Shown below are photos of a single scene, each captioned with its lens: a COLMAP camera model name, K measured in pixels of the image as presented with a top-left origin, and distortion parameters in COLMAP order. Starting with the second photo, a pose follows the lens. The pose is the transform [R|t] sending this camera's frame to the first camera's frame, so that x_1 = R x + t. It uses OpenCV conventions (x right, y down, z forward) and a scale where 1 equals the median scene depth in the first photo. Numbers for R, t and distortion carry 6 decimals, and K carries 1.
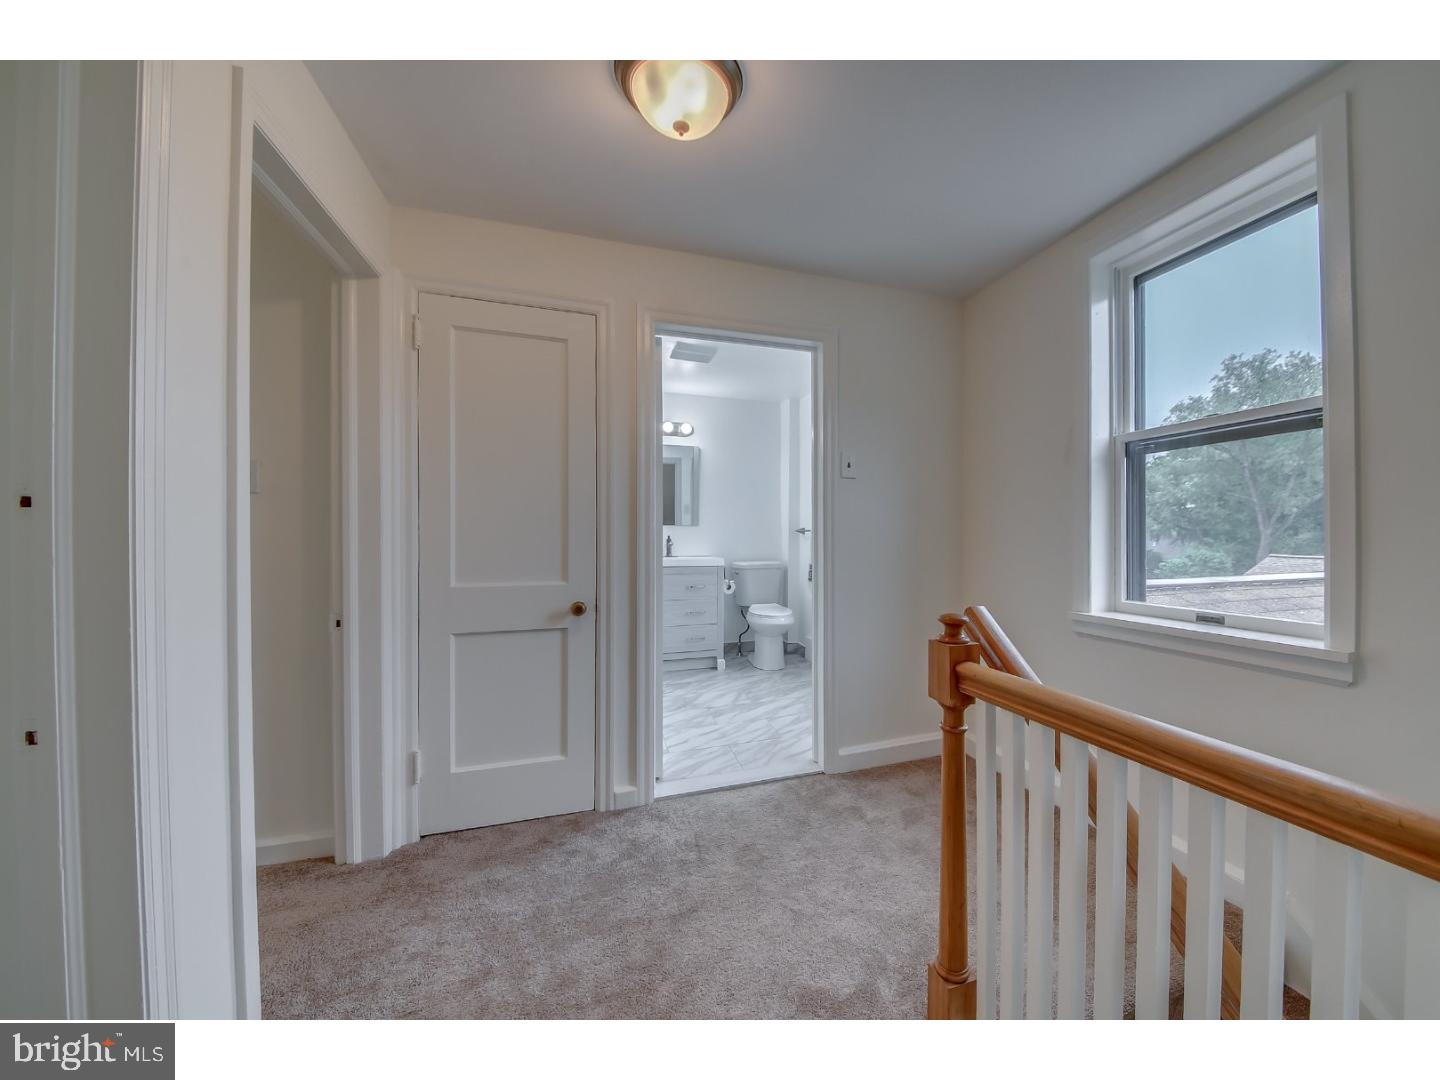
lens RADIAL K [[505.4, 0, 720.0], [0, 505.4, 540.0], [0, 0, 1]] dist [-0.000140, -0.004036]
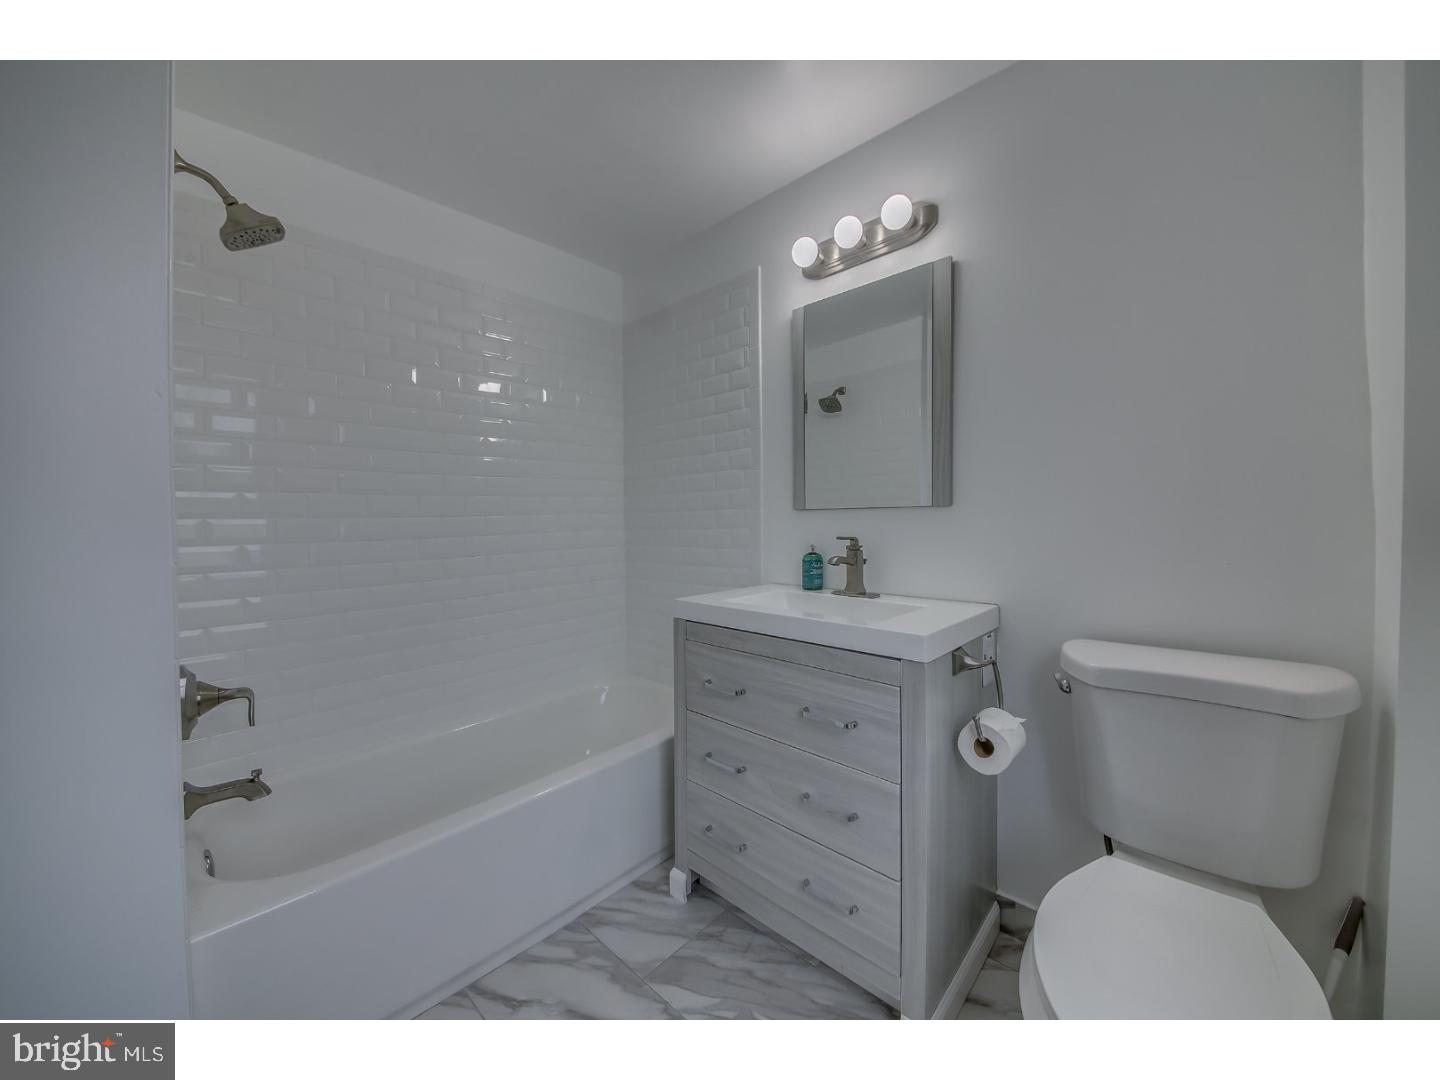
lens RADIAL K [[514.7, 0, 720.8], [0, 514.7, 527.1], [0, 0, 1]] dist [0.029350, -0.026009]
pose [[0.564520, 0.003839, -0.825410, 0.150910], [-0.004747, 0.999988, 0.001405, -0.015306], [0.825406, 0.003125, 0.564532, 0.715664]]
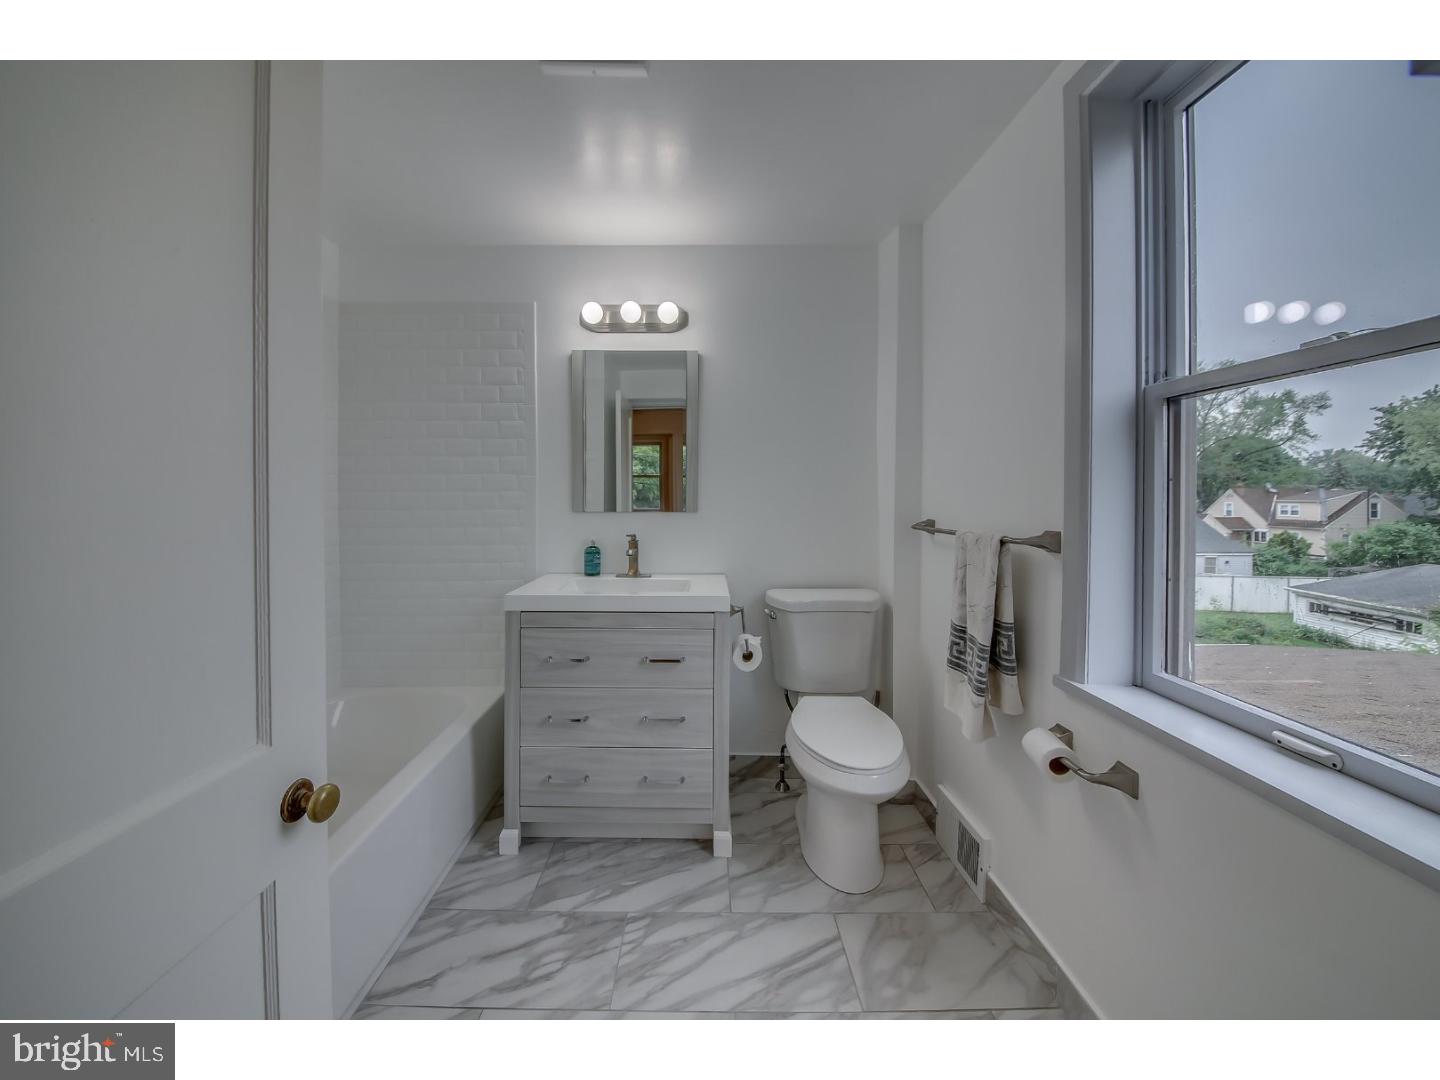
lens RADIAL K [[528.9, 0, 674.3], [0, 528.9, 501.6], [0, 0, 1]] dist [0.027927, -0.020220]
pose [[0.962099, 0.002431, -0.272689, 0.078820], [-0.005452, 0.999932, -0.010322, -0.034737], [0.272646, 0.011417, 0.962047, 0.514637]]
